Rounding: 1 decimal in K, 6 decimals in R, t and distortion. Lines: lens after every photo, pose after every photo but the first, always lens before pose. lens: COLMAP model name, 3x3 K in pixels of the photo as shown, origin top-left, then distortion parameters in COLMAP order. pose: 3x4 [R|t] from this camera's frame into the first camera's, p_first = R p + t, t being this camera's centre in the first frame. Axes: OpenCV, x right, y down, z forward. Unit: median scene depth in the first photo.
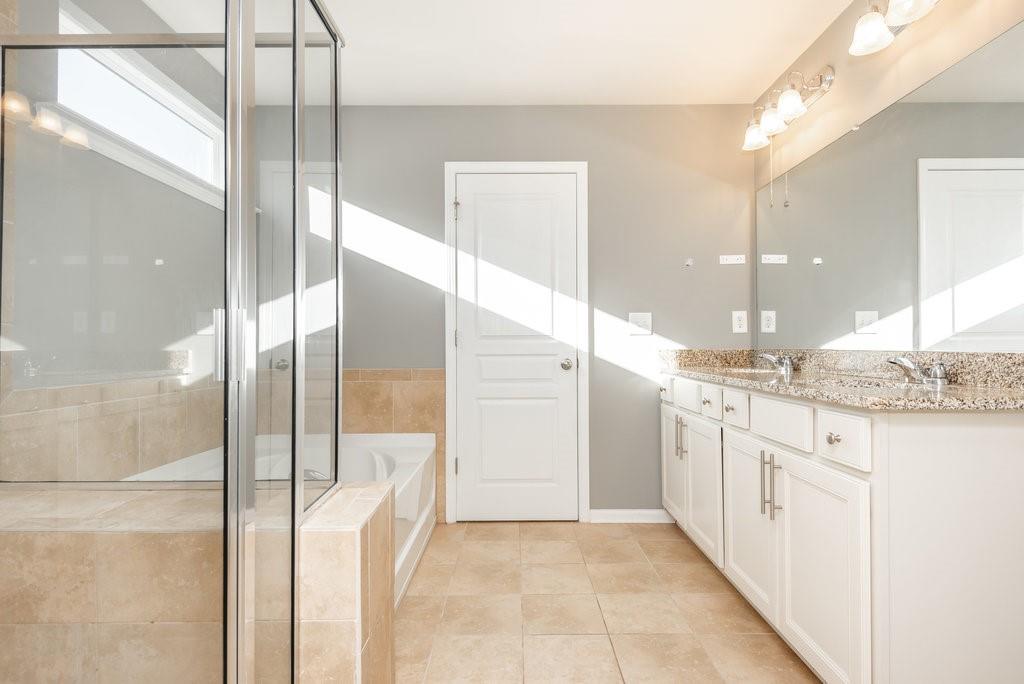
lens RADIAL K [[551.1, 0, 514.4], [0, 551.1, 338.5], [0, 0, 1]] dist [0.008248, -0.002143]
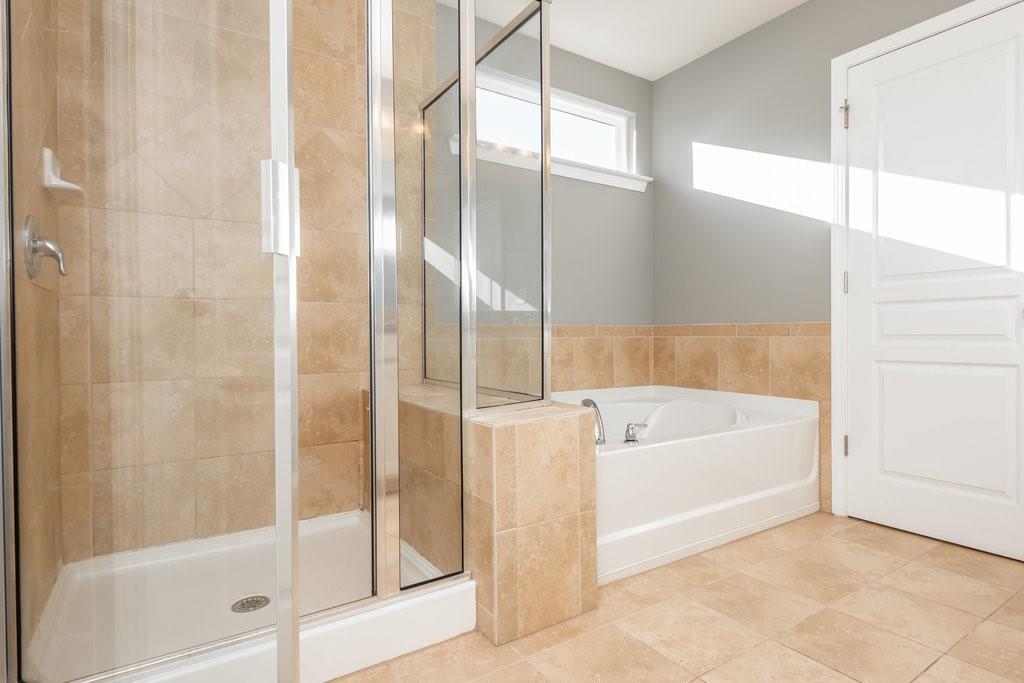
lens RADIAL K [[551.1, 0, 510.1], [0, 551.1, 343.5], [0, 0, 1]] dist [0.008248, -0.002143]
pose [[0.532845, 0.014326, -0.846092, 0.303937], [0.010167, 0.999676, 0.023329, 0.063432], [0.846152, -0.021033, 0.532527, 0.181443]]
